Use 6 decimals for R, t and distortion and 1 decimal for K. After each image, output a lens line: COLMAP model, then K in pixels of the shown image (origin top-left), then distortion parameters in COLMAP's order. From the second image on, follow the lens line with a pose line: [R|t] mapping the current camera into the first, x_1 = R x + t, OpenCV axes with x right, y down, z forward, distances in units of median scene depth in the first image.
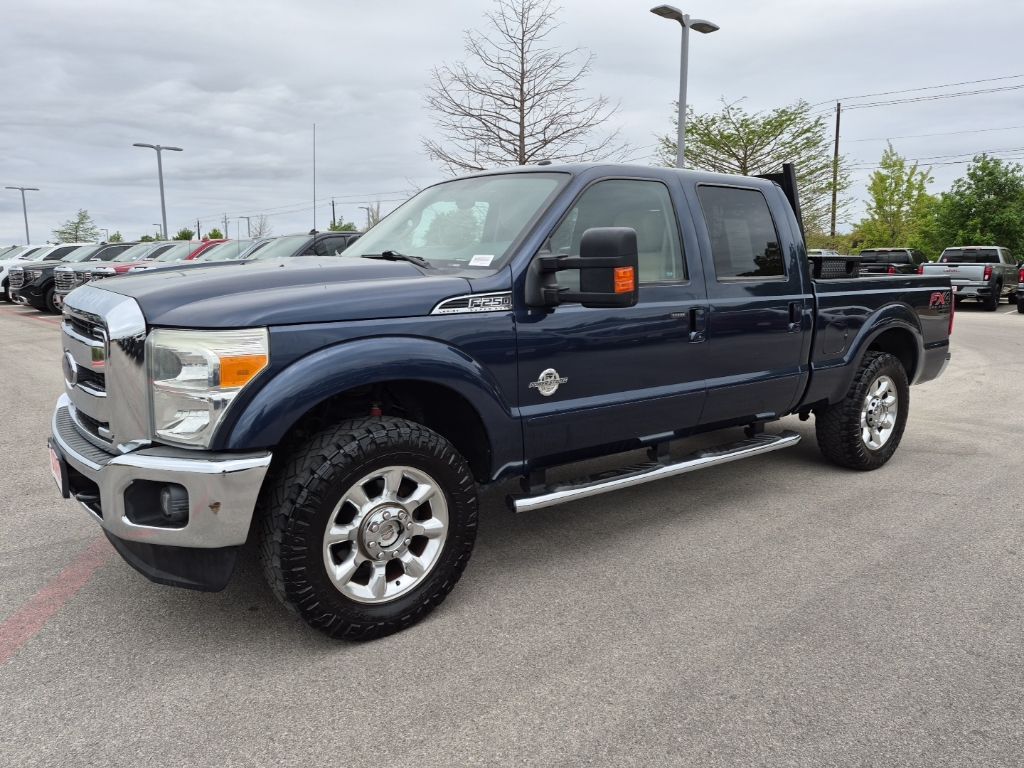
lens RADIAL K [[710.7, 0, 512.0], [0, 710.7, 384.0], [0, 0, 1]] dist [0.103252, -0.120107]
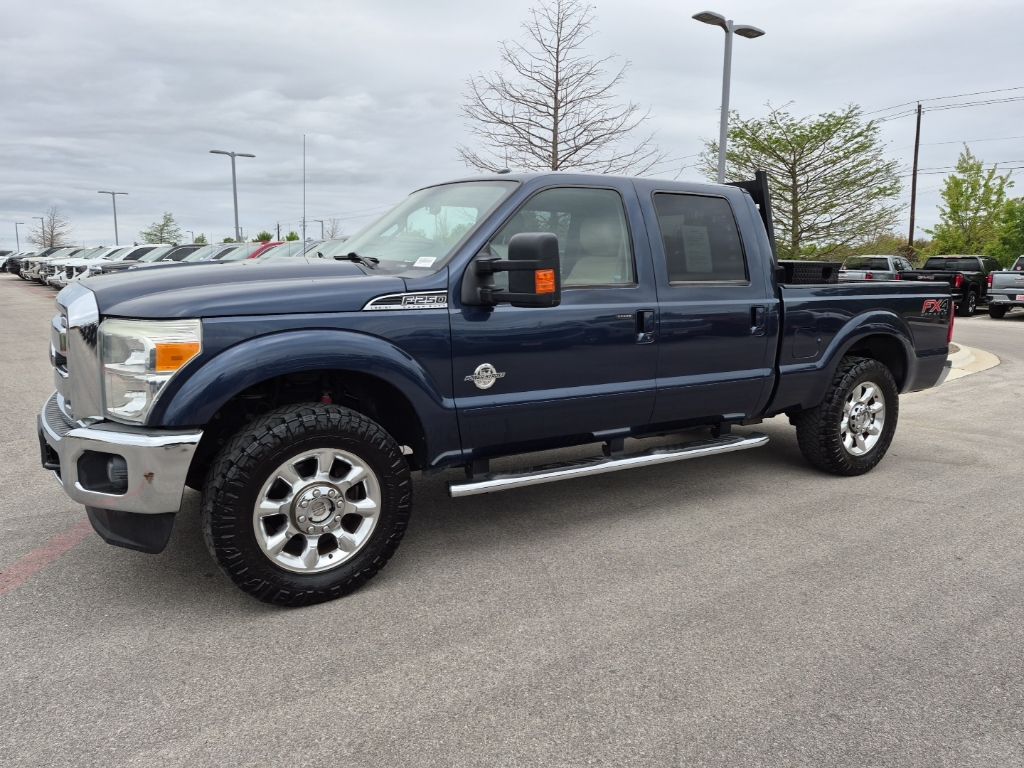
lens RADIAL K [[711.4, 0, 517.9], [0, 711.4, 379.0], [0, 0, 1]] dist [0.094704, -0.105107]
pose [[0.996044, 0.023099, -0.085808, 0.189379], [-0.024099, 0.999653, -0.010644, 0.011583], [0.085533, 0.012670, 0.996255, -0.060127]]
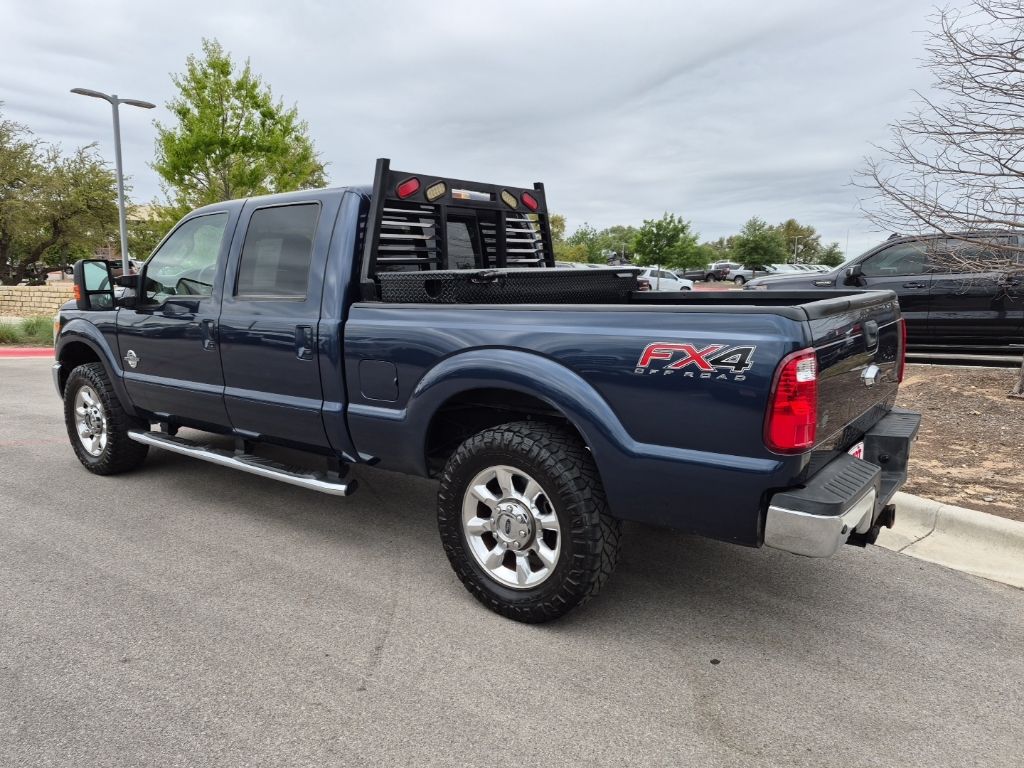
lens RADIAL K [[702.1, 0, 512.0], [0, 702.1, 384.0], [0, 0, 1]] dist [0.085298, -0.069411]
pose [[0.262672, 0.140424, -0.954612, 1.710790], [-0.148794, 0.983414, 0.103718, -0.225952], [0.953344, 0.114796, 0.279209, 1.333145]]
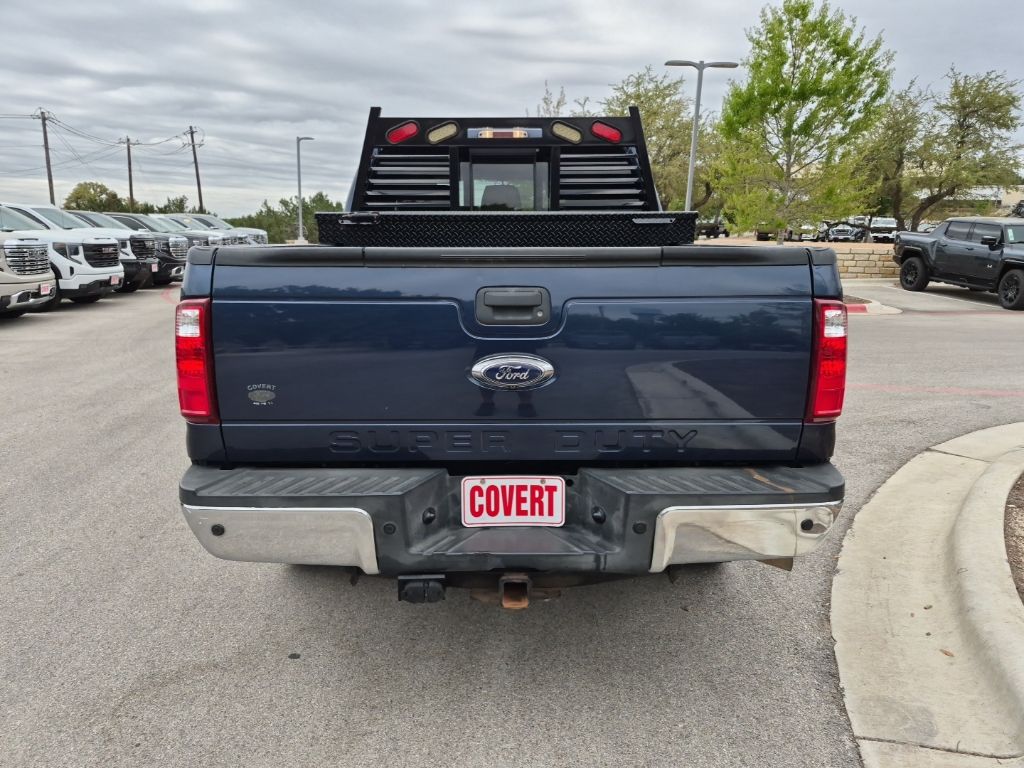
lens RADIAL K [[711.4, 0, 517.9], [0, 711.4, 379.0], [0, 0, 1]] dist [0.094704, -0.105107]
pose [[-0.598588, 0.150873, -0.786721, 1.414574], [-0.142455, 0.946400, 0.289884, -0.382203], [0.788289, 0.285594, -0.545011, 2.384015]]
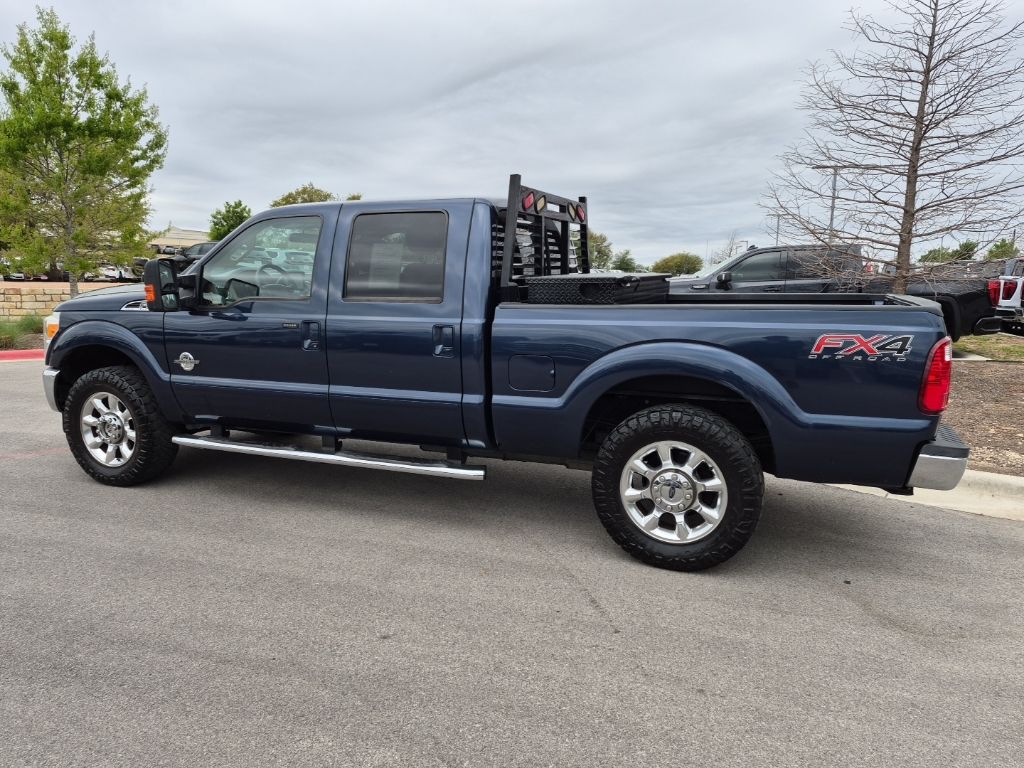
lens RADIAL K [[702.1, 0, 512.0], [0, 702.1, 384.0], [0, 0, 1]] dist [0.085298, -0.069411]
pose [[0.511578, 0.127637, -0.849704, 1.636774], [-0.141234, 0.987946, 0.063371, -0.143449], [0.847550, 0.087588, 0.523438, 0.787943]]
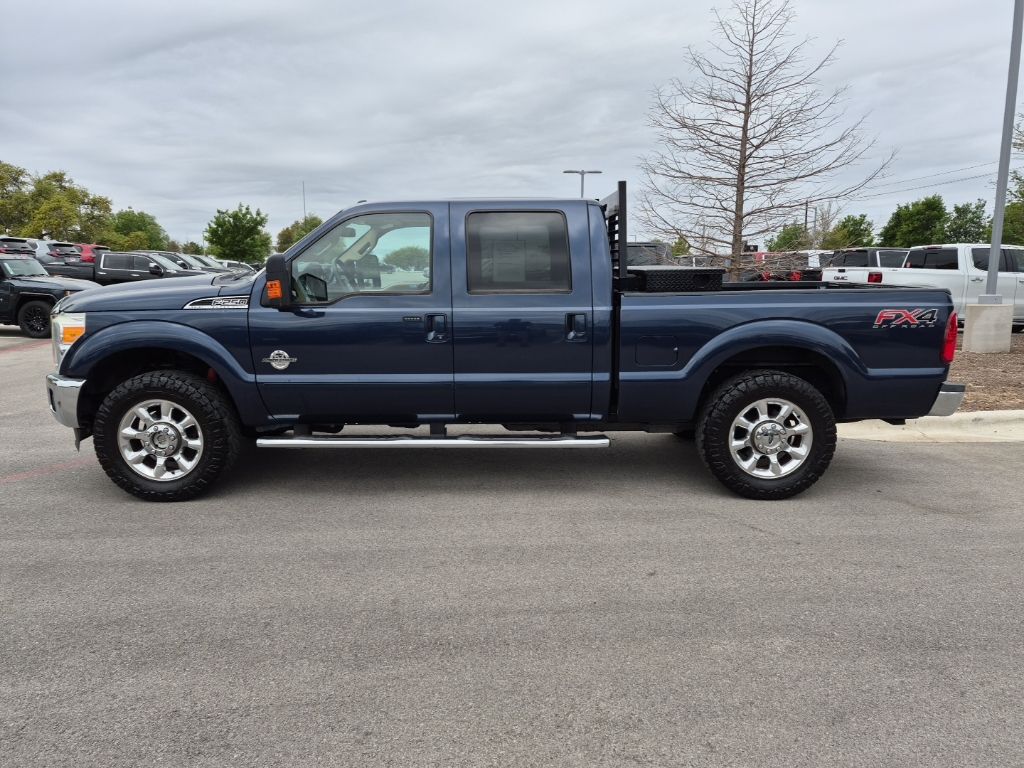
lens RADIAL K [[702.1, 0, 512.0], [0, 702.1, 384.0], [0, 0, 1]] dist [0.085298, -0.069411]
pose [[0.796188, 0.093318, -0.597809, 1.260181], [-0.093976, 0.995117, 0.030176, -0.040846], [0.597706, 0.032154, 0.801070, 0.135963]]
